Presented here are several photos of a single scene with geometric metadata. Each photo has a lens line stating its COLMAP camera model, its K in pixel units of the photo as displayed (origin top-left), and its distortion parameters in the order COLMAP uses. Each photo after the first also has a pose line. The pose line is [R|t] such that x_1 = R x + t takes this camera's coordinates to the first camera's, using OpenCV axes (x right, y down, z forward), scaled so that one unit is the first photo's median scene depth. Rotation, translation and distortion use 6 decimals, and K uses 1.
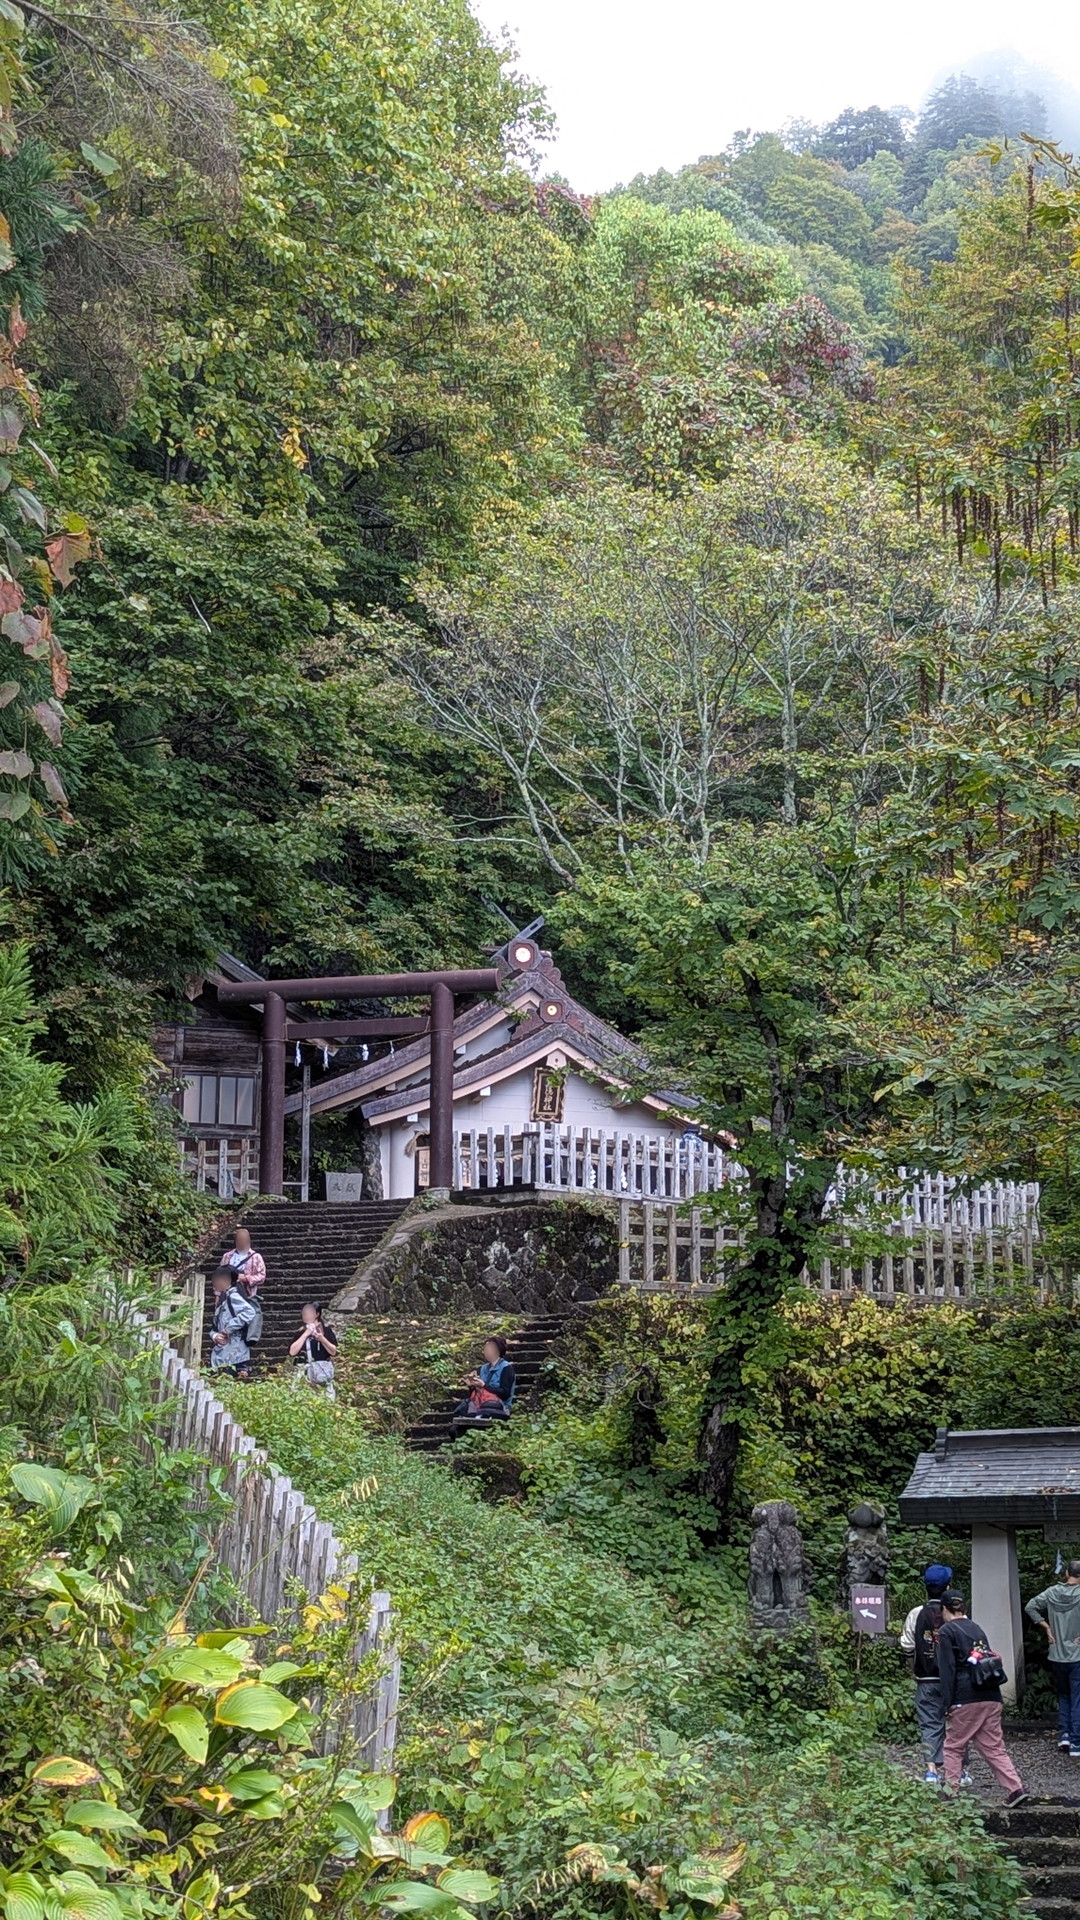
lens RADIAL K [[2604.1, 0, 540.0], [0, 2604.1, 960.0], [0, 0, 1]] dist [0.260791, -0.006617]
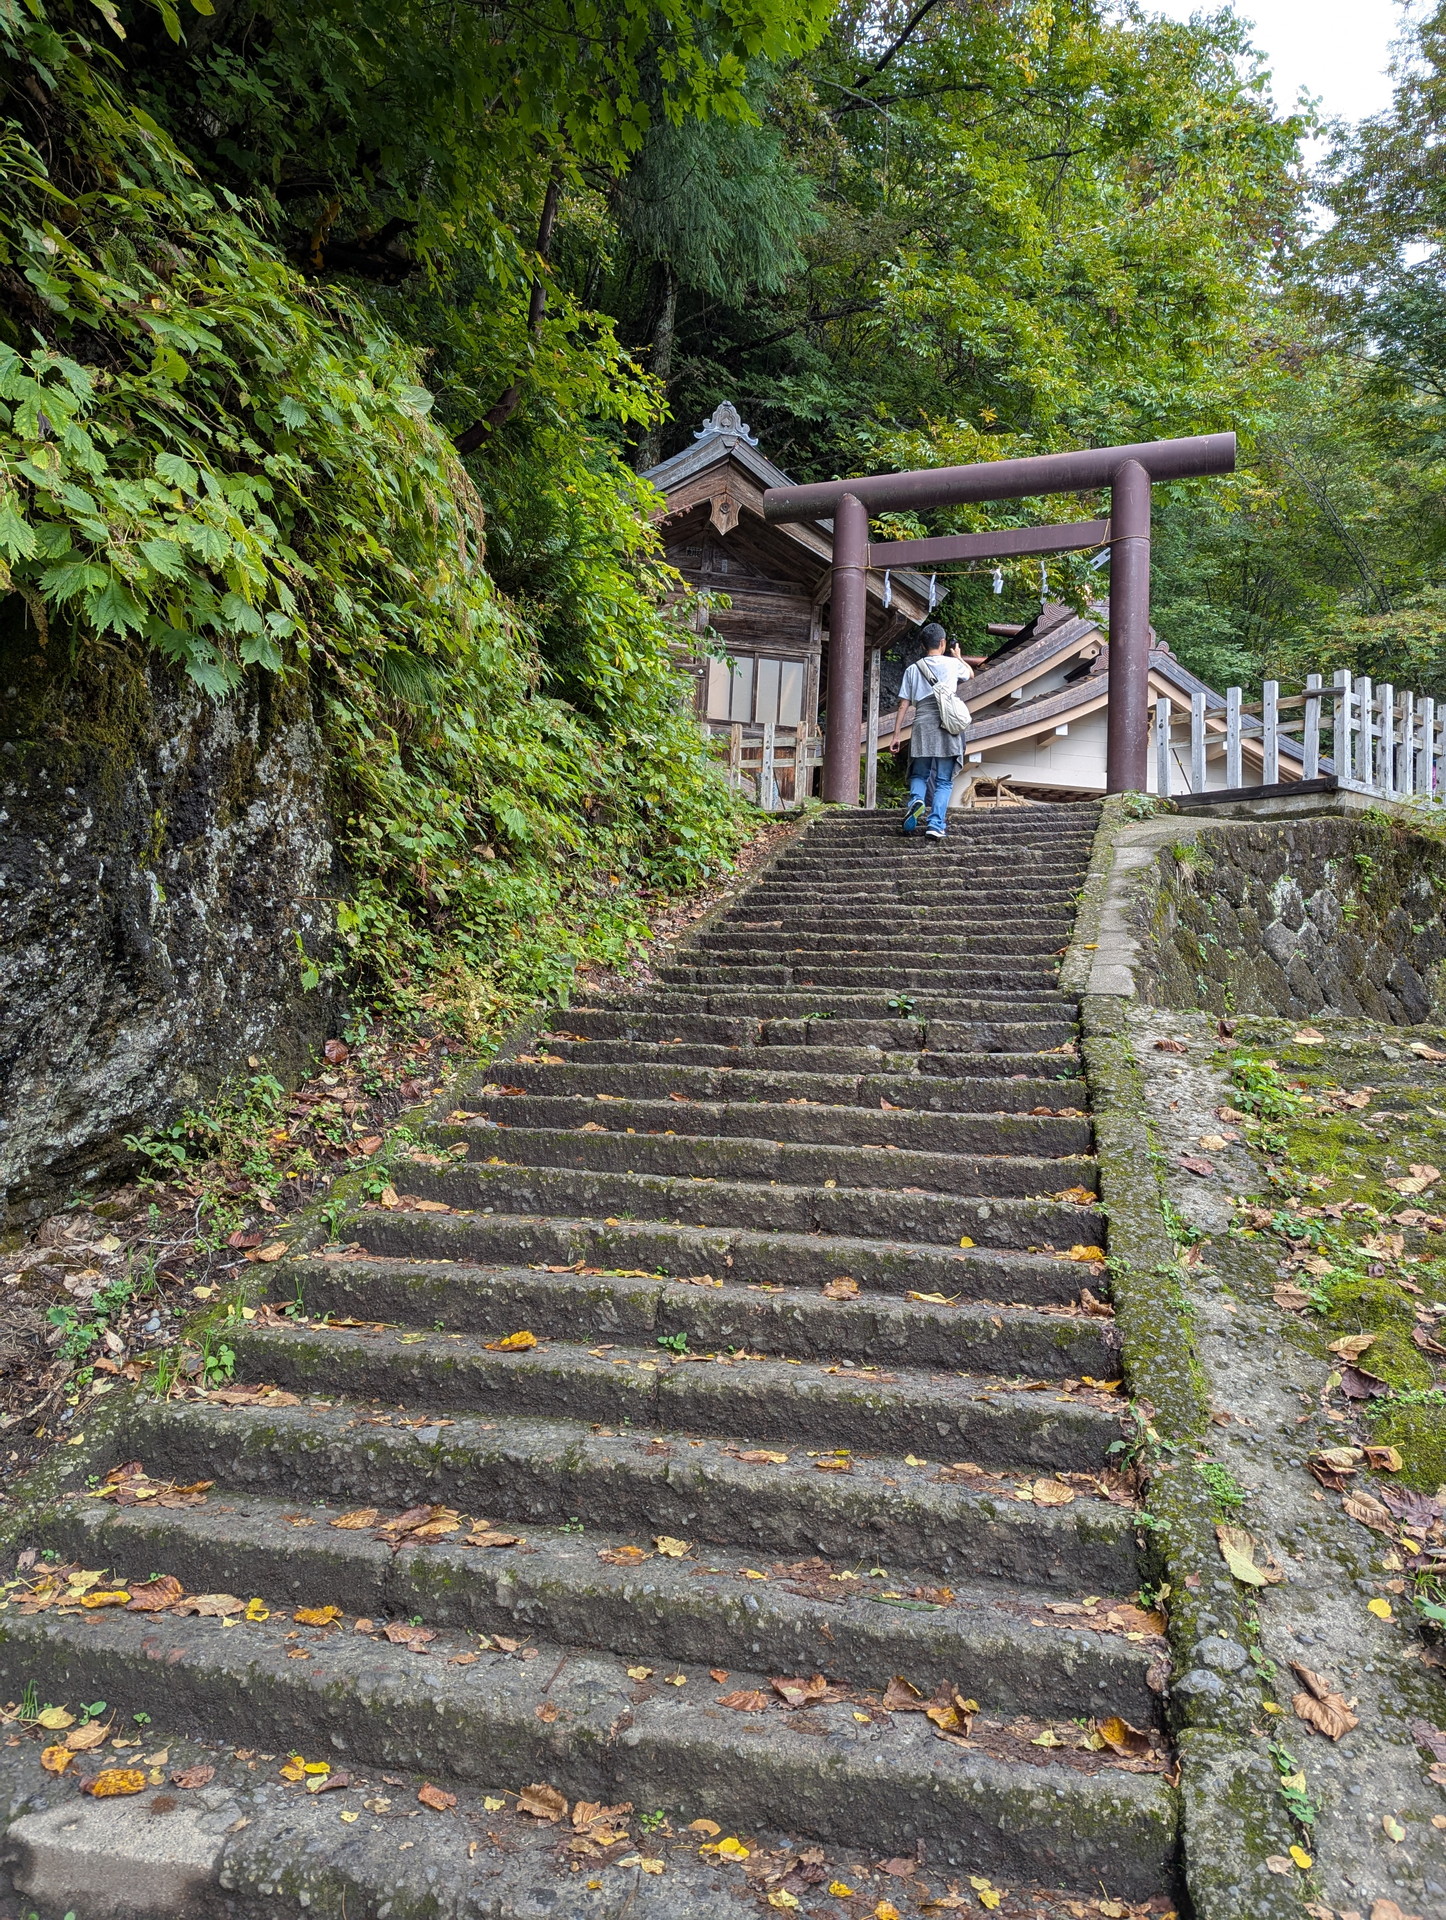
lens RADIAL K [[1298.6, 0, 702.1], [0, 1298.6, 968.9], [0, 0, 1]] dist [0.049217, -0.070389]
pose [[0.991566, 0.037309, -0.124117, -0.096198], [-0.021172, 0.991434, 0.128878, 0.089499], [0.127862, -0.125164, 0.983862, 0.677928]]
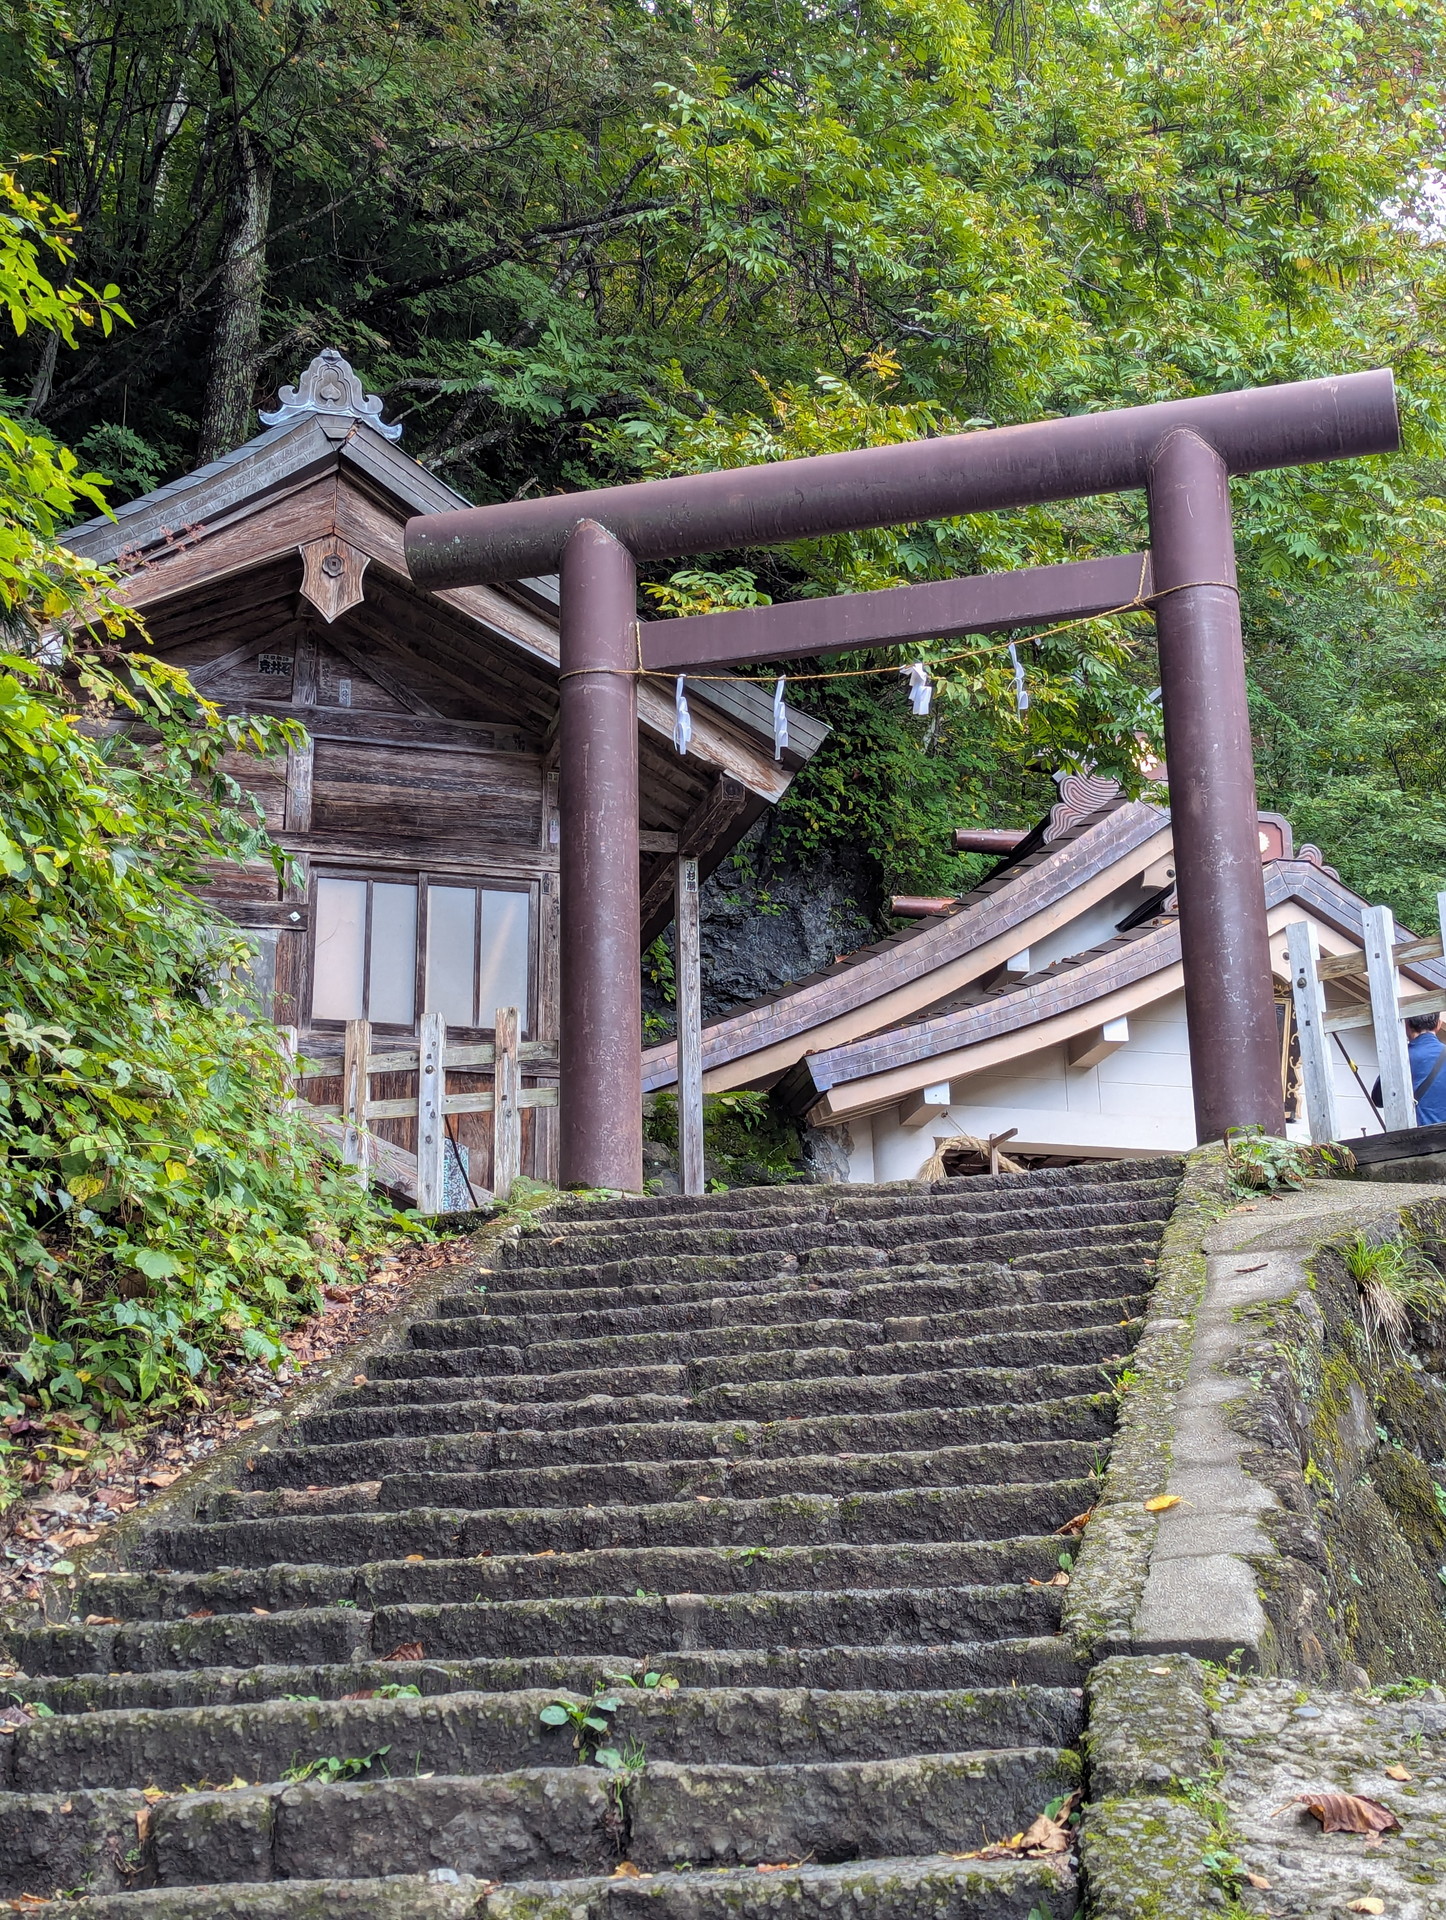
lens RADIAL K [[2638.2, 0, 723.0], [0, 2638.2, 960.0], [0, 0, 1]] dist [0.214554, -0.847966]
pose [[0.999331, -0.024945, -0.026744, -0.082361], [0.022144, 0.994708, -0.100330, 0.093821], [0.029105, 0.099671, 0.994595, 0.723225]]
